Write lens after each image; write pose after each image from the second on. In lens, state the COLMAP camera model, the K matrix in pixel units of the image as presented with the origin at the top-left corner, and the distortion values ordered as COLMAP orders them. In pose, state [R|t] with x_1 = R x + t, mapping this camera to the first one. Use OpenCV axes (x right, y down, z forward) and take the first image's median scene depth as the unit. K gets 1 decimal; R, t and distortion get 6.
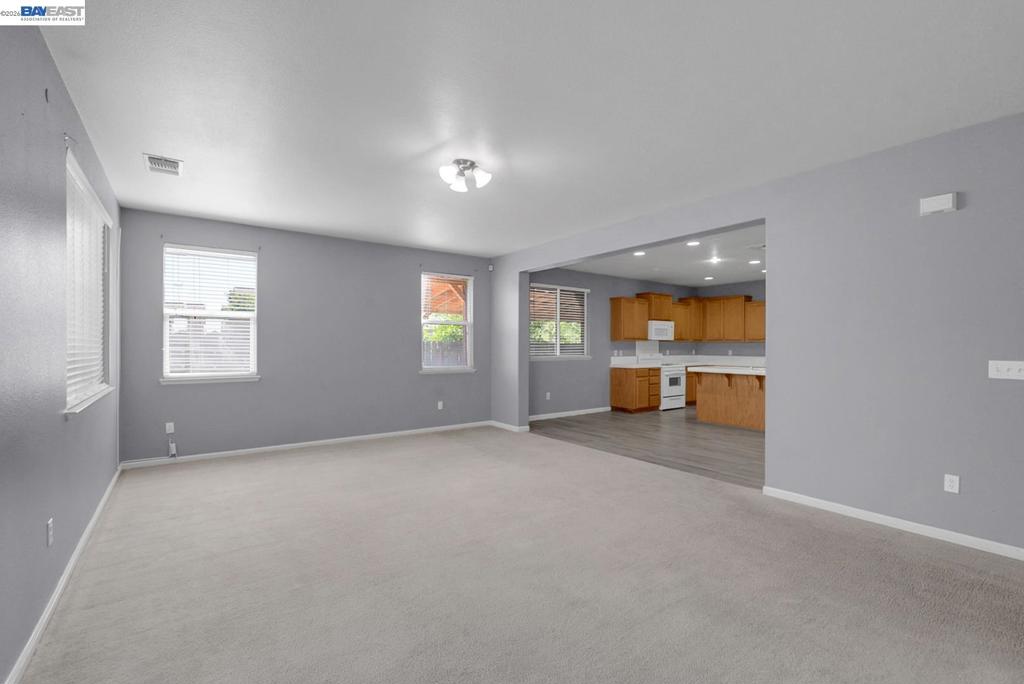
lens RADIAL K [[447.6, 0, 514.0], [0, 447.6, 346.8], [0, 0, 1]] dist [-0.006140, 0.000178]
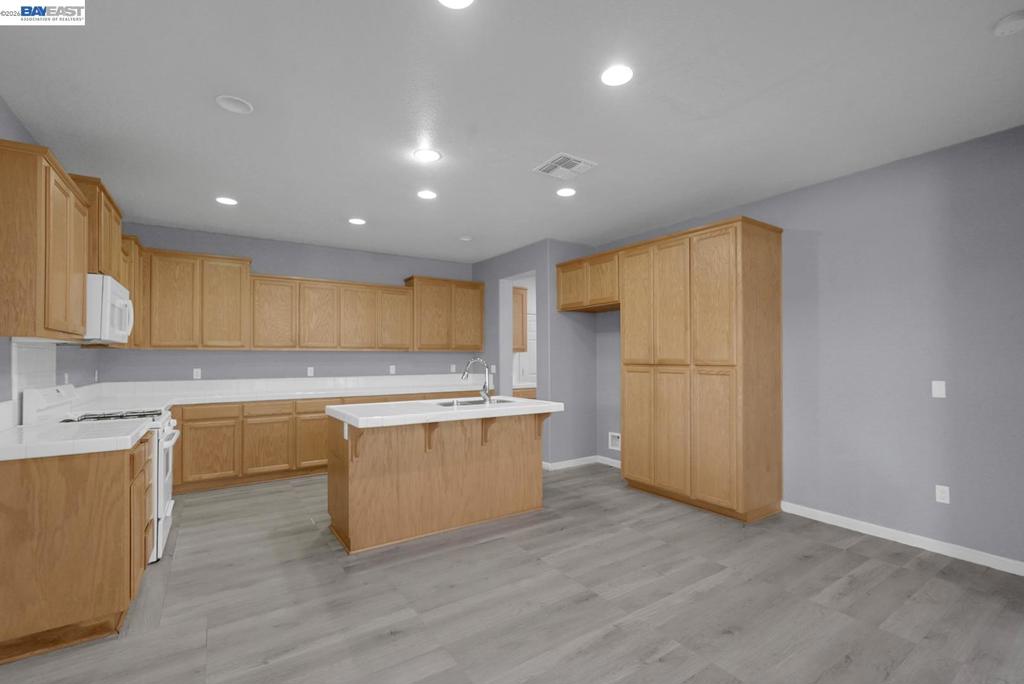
lens RADIAL K [[447.6, 0, 514.0], [0, 447.6, 346.8], [0, 0, 1]] dist [-0.006140, 0.000178]
pose [[0.052219, 0.023404, 0.998361, 0.025483], [0.005901, 0.999701, -0.023744, -0.002019], [-0.998618, 0.007131, 0.052066, 0.709200]]
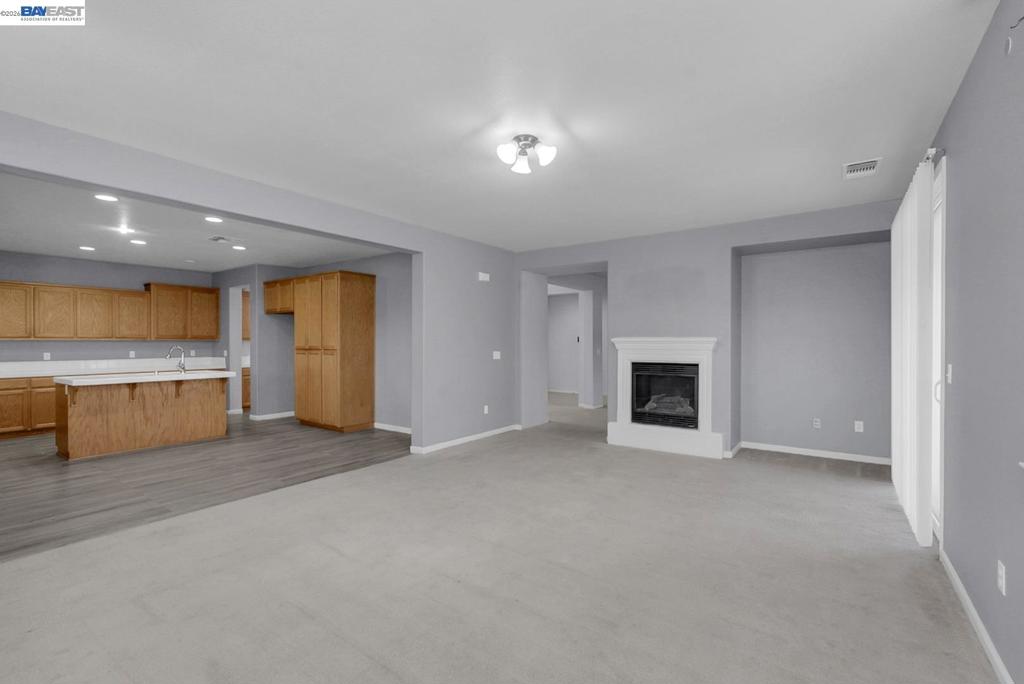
lens RADIAL K [[443.3, 0, 508.1], [0, 443.3, 340.2], [0, 0, 1]] dist [-0.002846, 0.006228]
pose [[-0.294546, 0.004998, 0.955624, -0.346671], [0.006282, 0.999975, -0.003294, -0.004852], [-0.955617, 0.005034, -0.294570, 0.485089]]
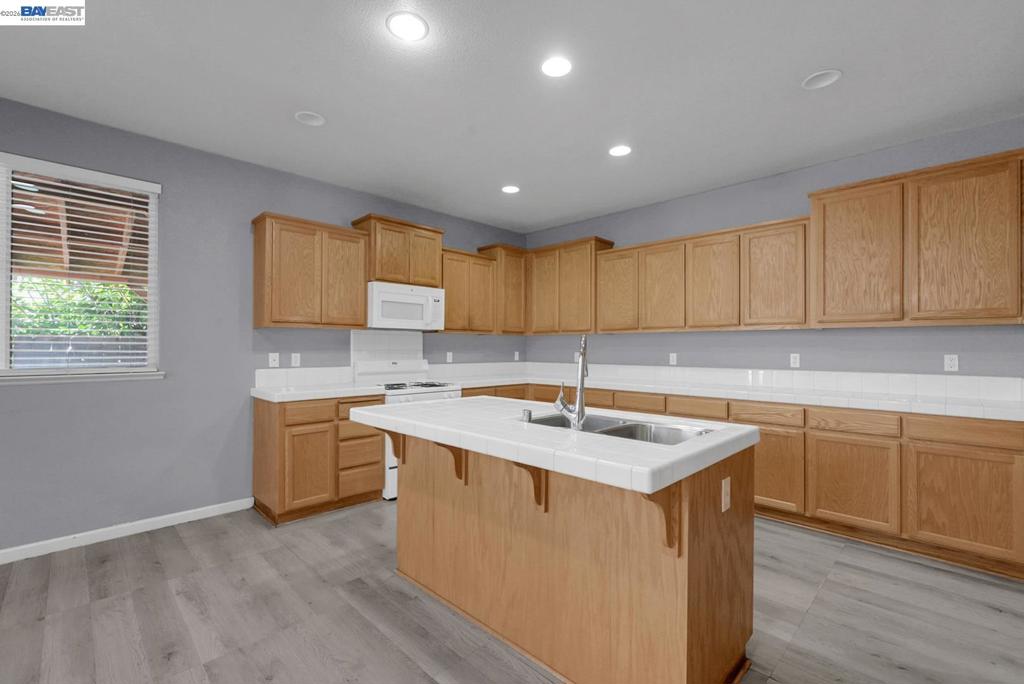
lens RADIAL K [[447.6, 0, 514.0], [0, 447.6, 346.8], [0, 0, 1]] dist [-0.006140, 0.000178]
pose [[0.989633, -0.000391, 0.143621, 0.378012], [0.001103, 0.999988, -0.004876, 0.004440], [-0.143617, 0.004984, 0.989621, 0.566084]]
